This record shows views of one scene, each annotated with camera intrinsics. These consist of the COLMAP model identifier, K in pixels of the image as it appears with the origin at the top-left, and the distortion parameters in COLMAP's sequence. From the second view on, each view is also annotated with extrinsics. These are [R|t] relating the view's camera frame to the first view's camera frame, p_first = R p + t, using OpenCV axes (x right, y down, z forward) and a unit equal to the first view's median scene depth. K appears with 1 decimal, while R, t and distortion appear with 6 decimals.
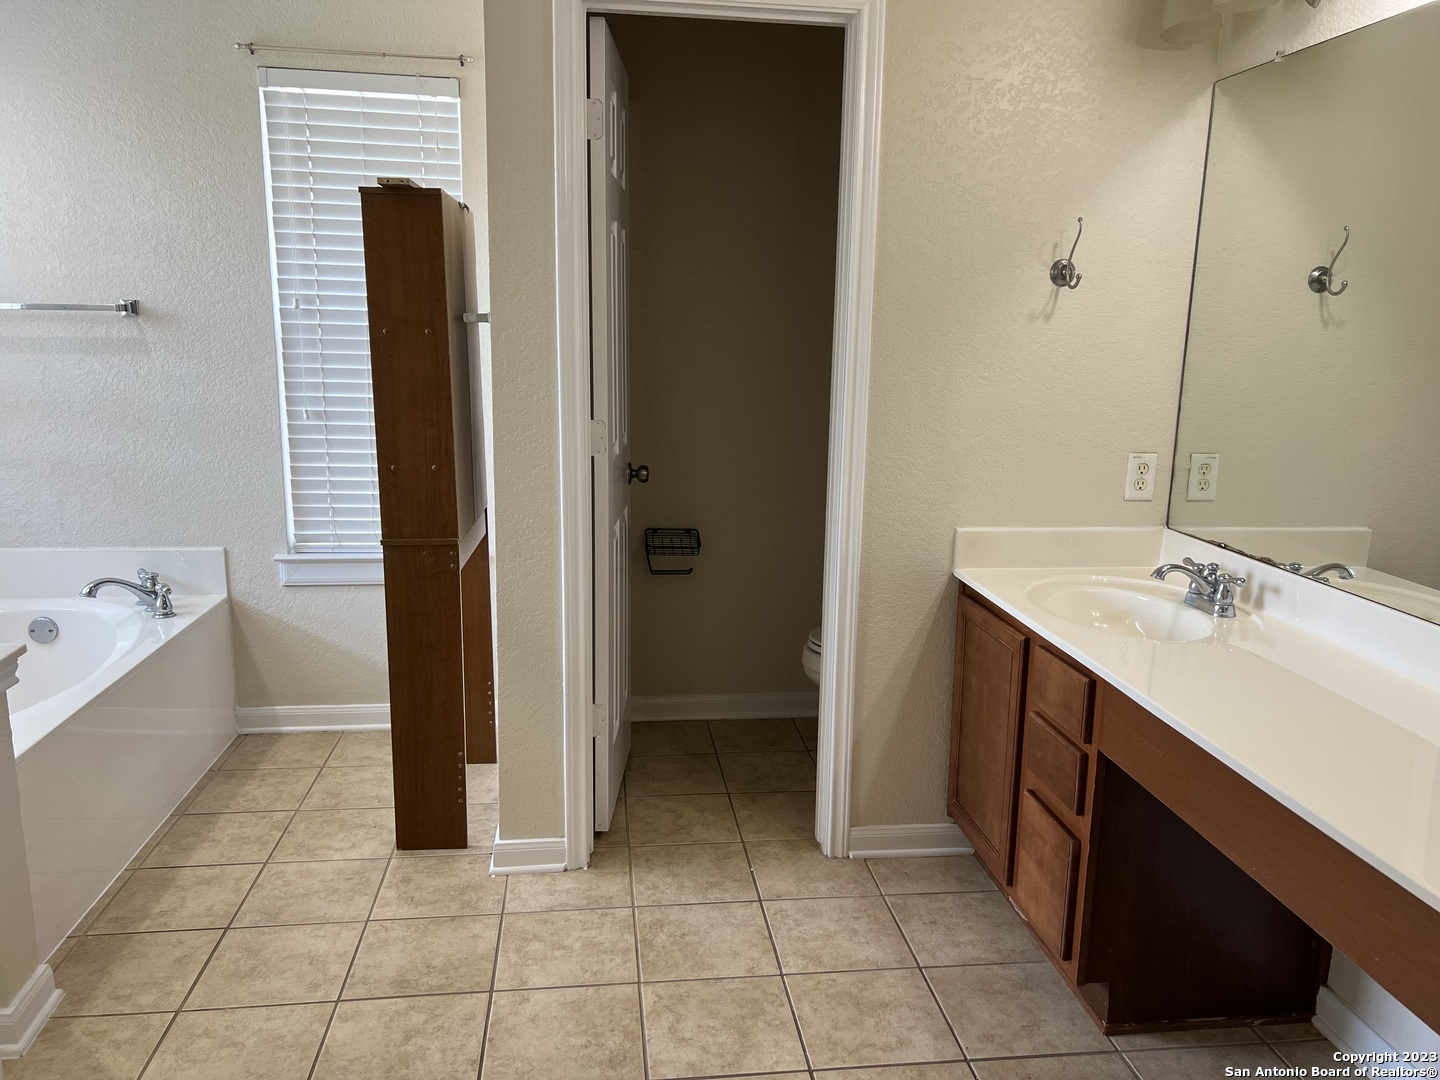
lens RADIAL K [[1092.5, 0, 722.3], [0, 1092.5, 553.4], [0, 0, 1]] dist [0.066377, -0.074586]
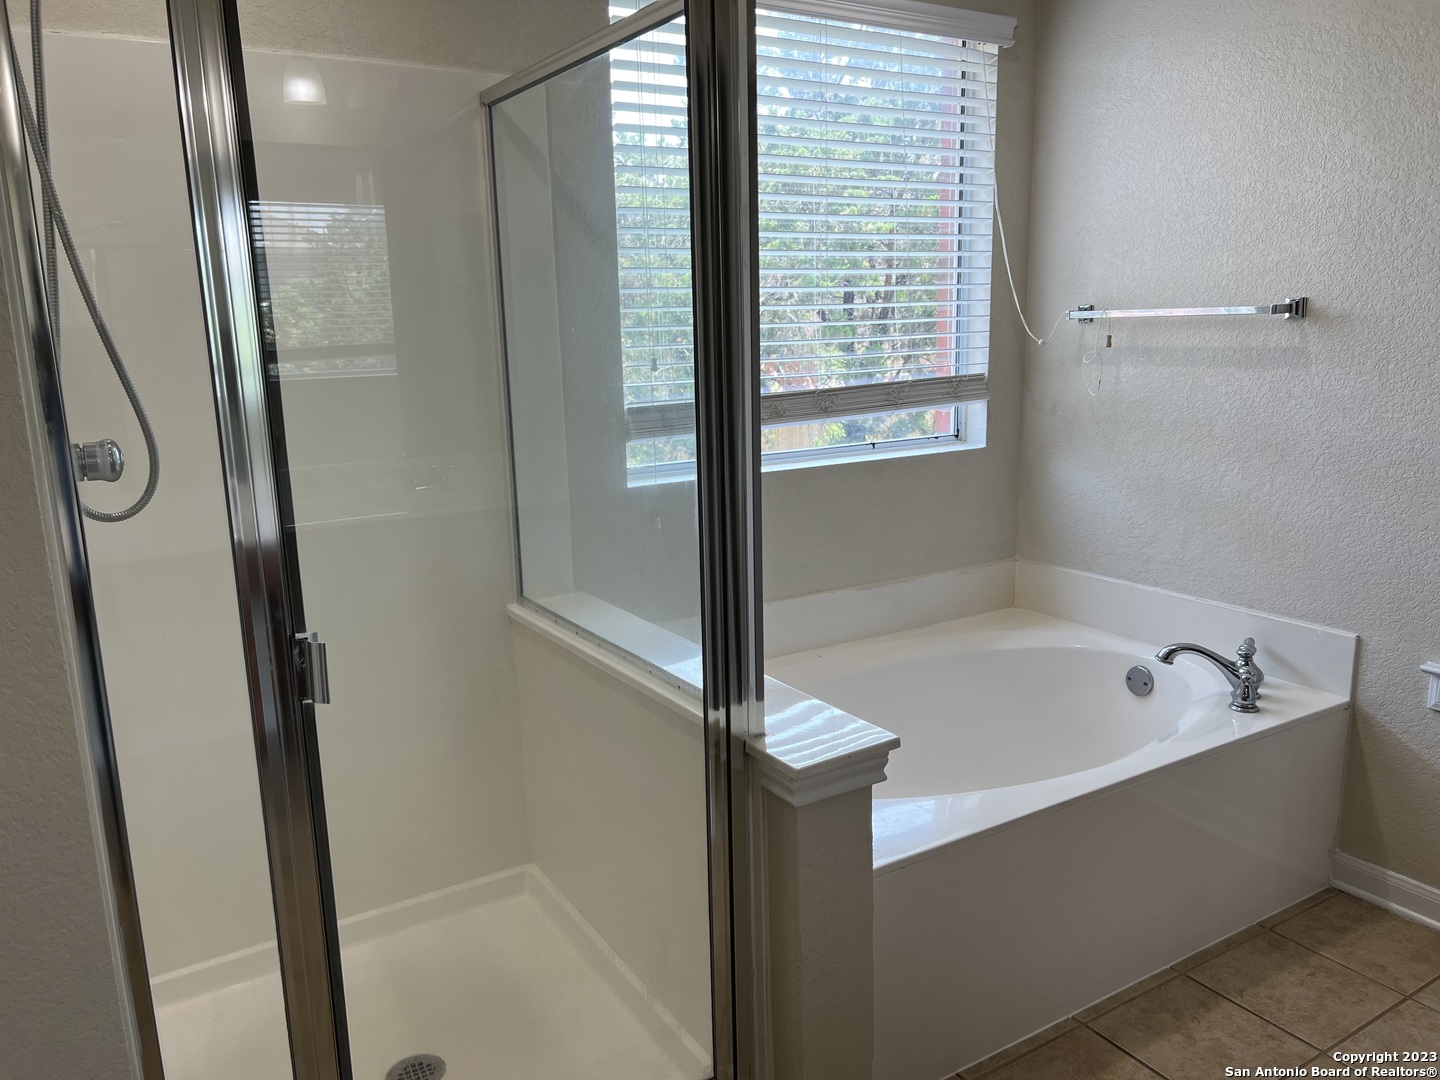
lens RADIAL K [[1092.5, 0, 722.3], [0, 1092.5, 553.4], [0, 0, 1]] dist [0.066377, -0.074586]
pose [[0.425866, 0.162388, -0.890095, 0.008916], [-0.155622, 0.982248, 0.104743, -0.072169], [0.891302, 0.093912, 0.443577, 0.316499]]
